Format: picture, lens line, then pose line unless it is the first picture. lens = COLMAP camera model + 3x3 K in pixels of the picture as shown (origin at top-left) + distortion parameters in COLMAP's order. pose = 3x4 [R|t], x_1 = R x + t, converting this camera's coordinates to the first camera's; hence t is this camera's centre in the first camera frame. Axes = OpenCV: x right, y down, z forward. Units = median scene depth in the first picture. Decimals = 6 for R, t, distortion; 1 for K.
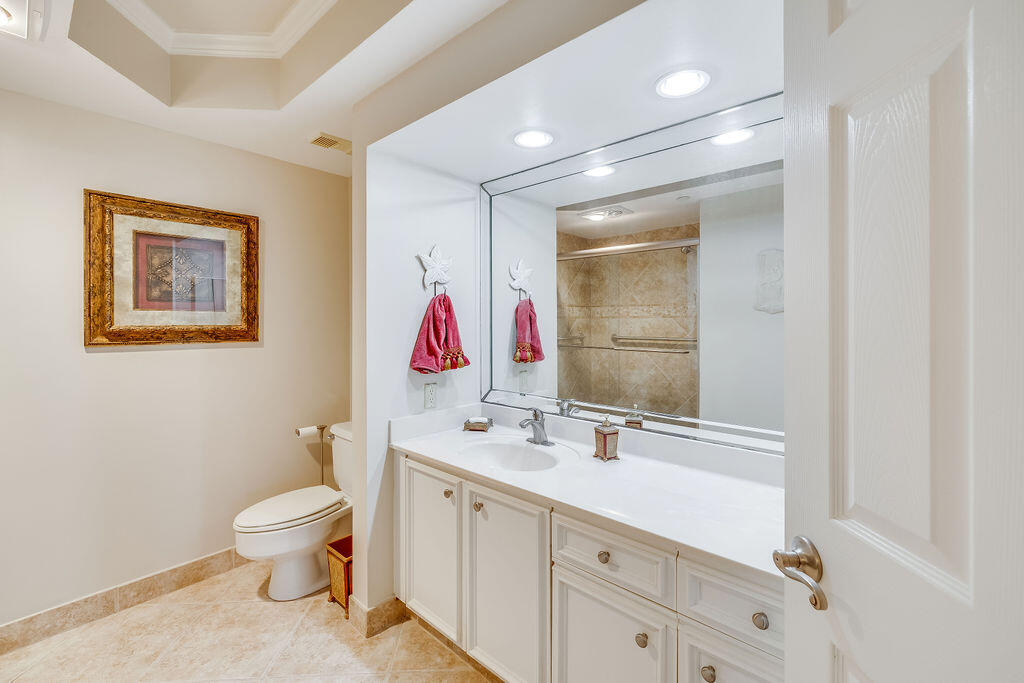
lens RADIAL K [[431.9, 0, 513.8], [0, 431.9, 324.4], [0, 0, 1]] dist [-0.000083, 0.000046]
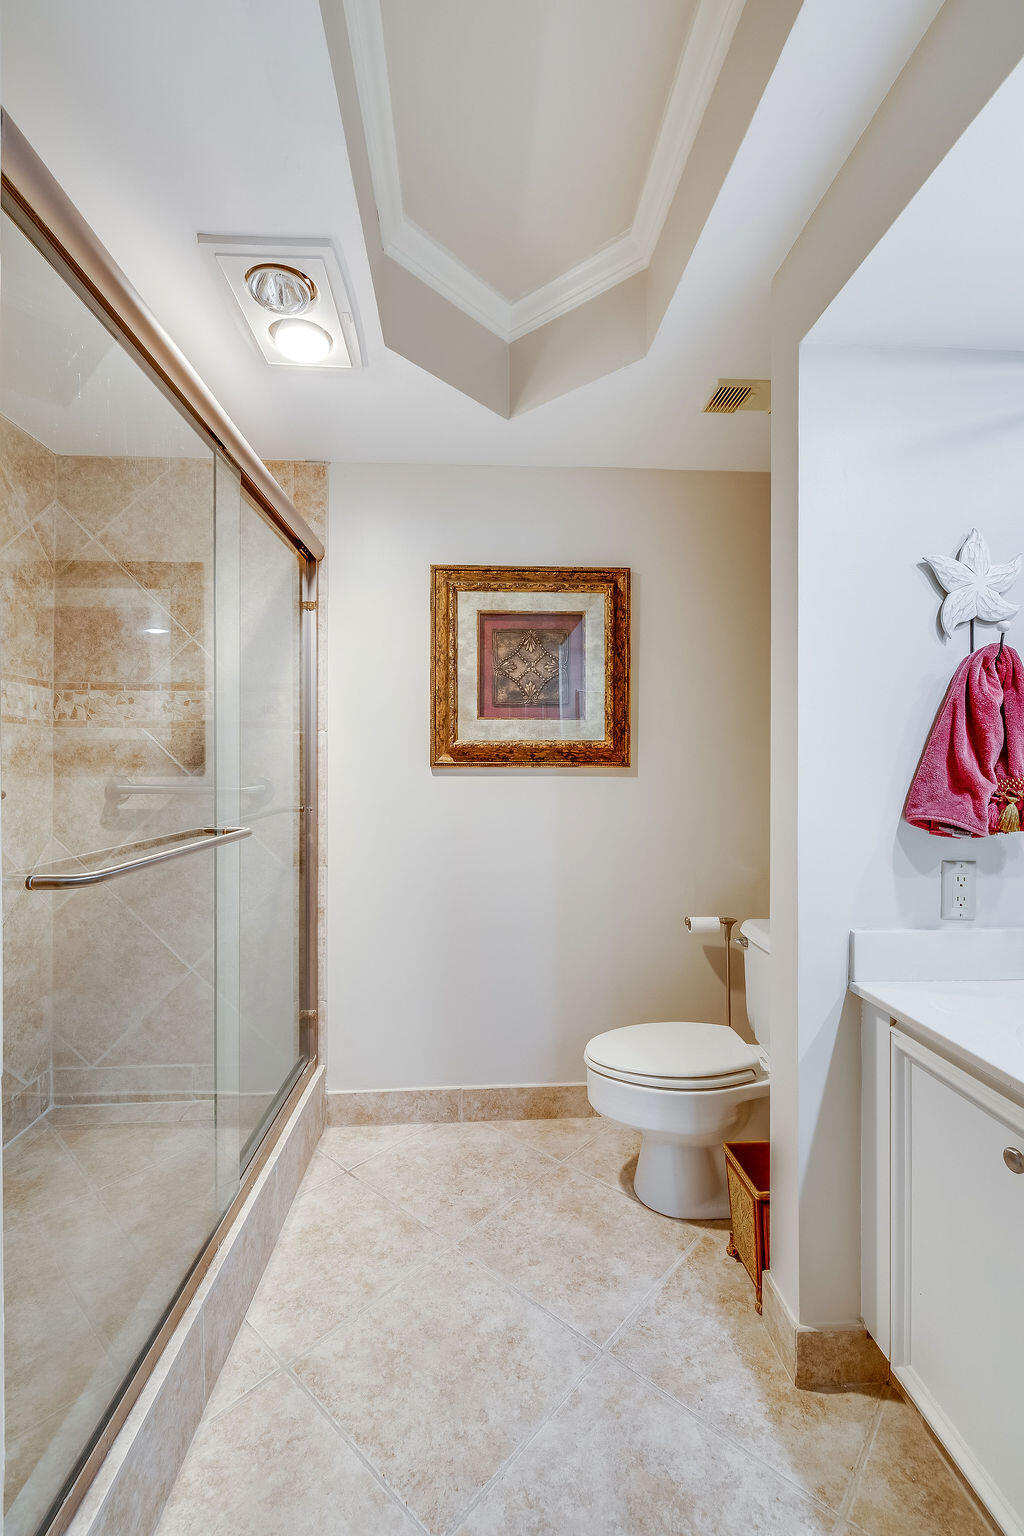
lens RADIAL K [[651.6, 0, 512.0], [0, 651.6, 768.0], [0, 0, 1]] dist [0.000060, -0.000022]
pose [[0.708521, 0.001821, -0.705687, -0.054704], [-0.001452, 0.999998, 0.001122, 0.047484], [0.705688, 0.000230, 0.708523, 0.249674]]
